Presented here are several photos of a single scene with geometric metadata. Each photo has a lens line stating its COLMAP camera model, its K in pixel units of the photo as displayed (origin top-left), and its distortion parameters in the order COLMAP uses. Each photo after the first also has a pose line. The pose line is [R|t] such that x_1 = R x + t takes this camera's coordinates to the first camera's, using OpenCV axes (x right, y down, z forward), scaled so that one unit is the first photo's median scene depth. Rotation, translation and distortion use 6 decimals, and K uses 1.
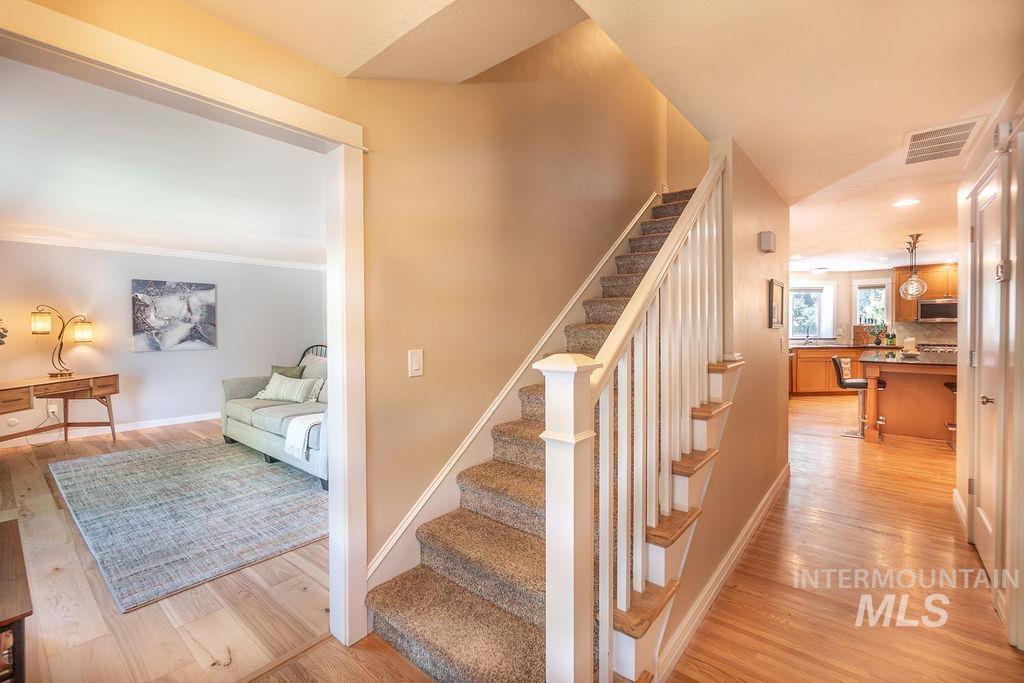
lens RADIAL K [[445.4, 0, 512.8], [0, 445.4, 338.4], [0, 0, 1]] dist [-0.001834, 0.002678]
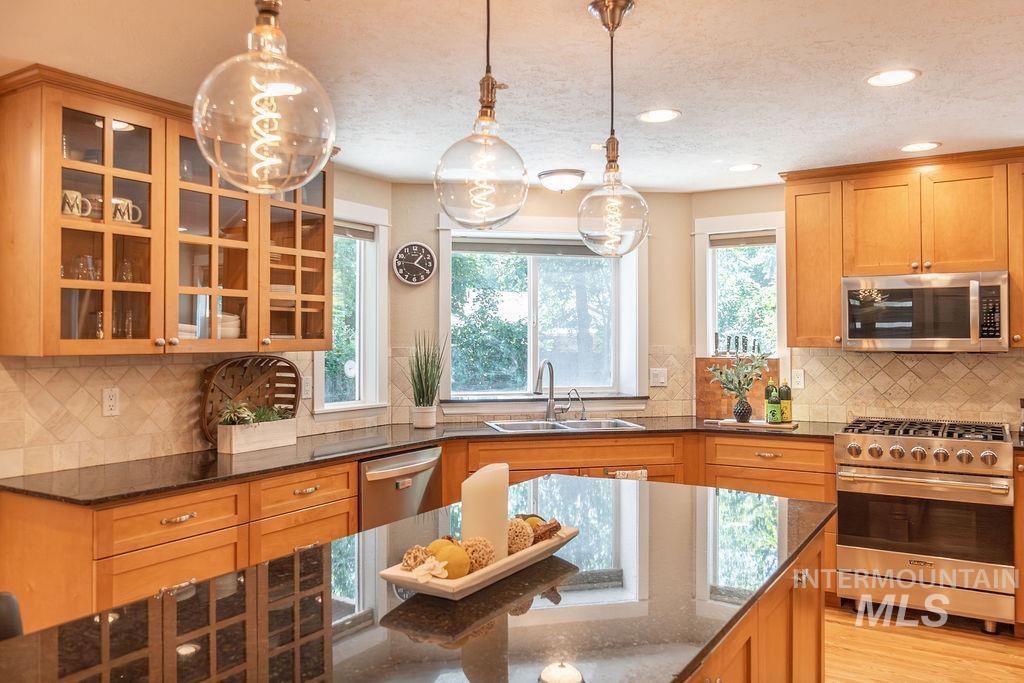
lens RADIAL K [[815.4, 0, 510.4], [0, 815.4, 338.7], [0, 0, 1]] dist [-0.005191, 0.006039]
pose [[0.988868, 0.001525, 0.148789, 0.559714], [0.001426, 0.999804, -0.019725, -0.031725], [-0.148790, 0.019718, 0.988672, 0.447009]]
